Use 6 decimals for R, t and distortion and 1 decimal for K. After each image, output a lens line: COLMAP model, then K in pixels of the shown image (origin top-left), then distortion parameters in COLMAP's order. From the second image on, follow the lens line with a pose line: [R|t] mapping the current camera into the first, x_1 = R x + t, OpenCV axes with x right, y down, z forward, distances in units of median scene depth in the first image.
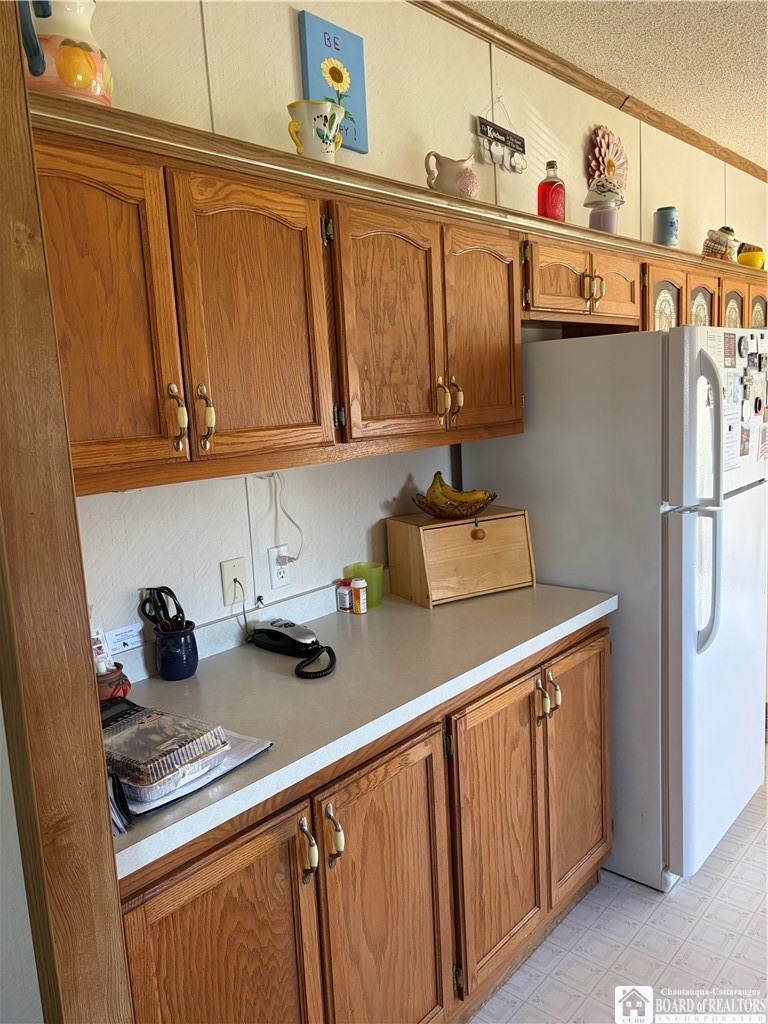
lens RADIAL K [[772.6, 0, 384.3], [0, 772.6, 510.4], [0, 0, 1]] dist [0.046000, -0.010898]
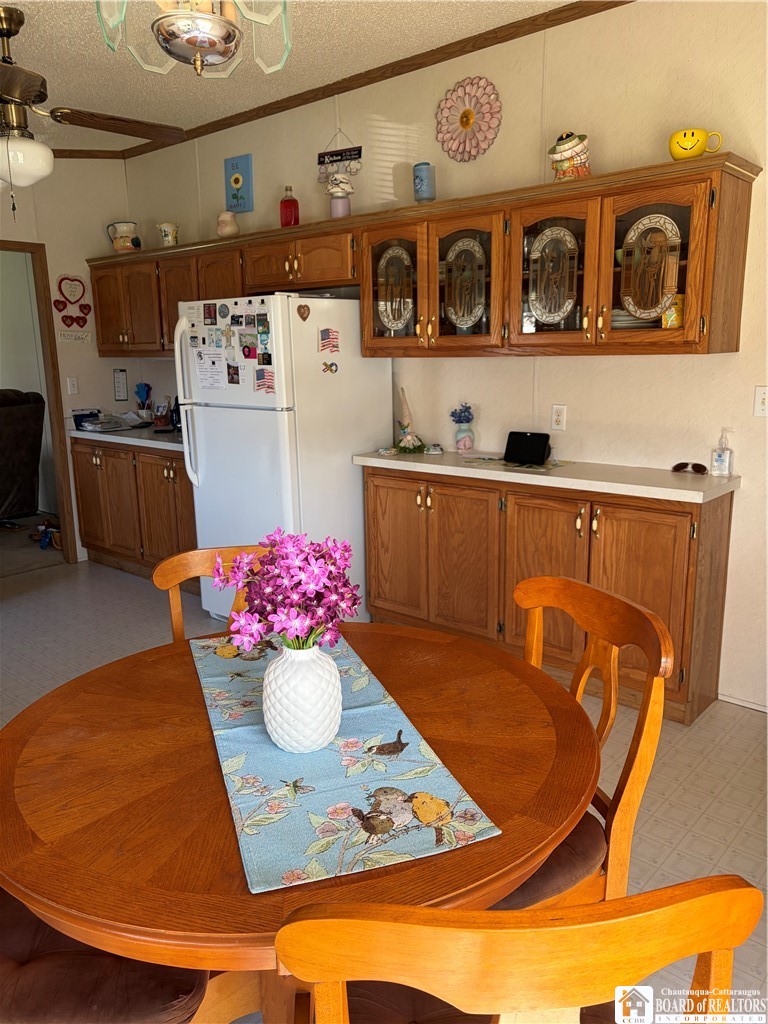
lens RADIAL K [[772.6, 0, 384.6], [0, 772.6, 512.8], [0, 0, 1]] dist [0.046000, -0.010898]
pose [[0.007256, 0.262766, -0.964832, 1.999463], [-0.137253, 0.955988, 0.259325, -0.264064], [0.990510, 0.130544, 0.043002, 1.273427]]
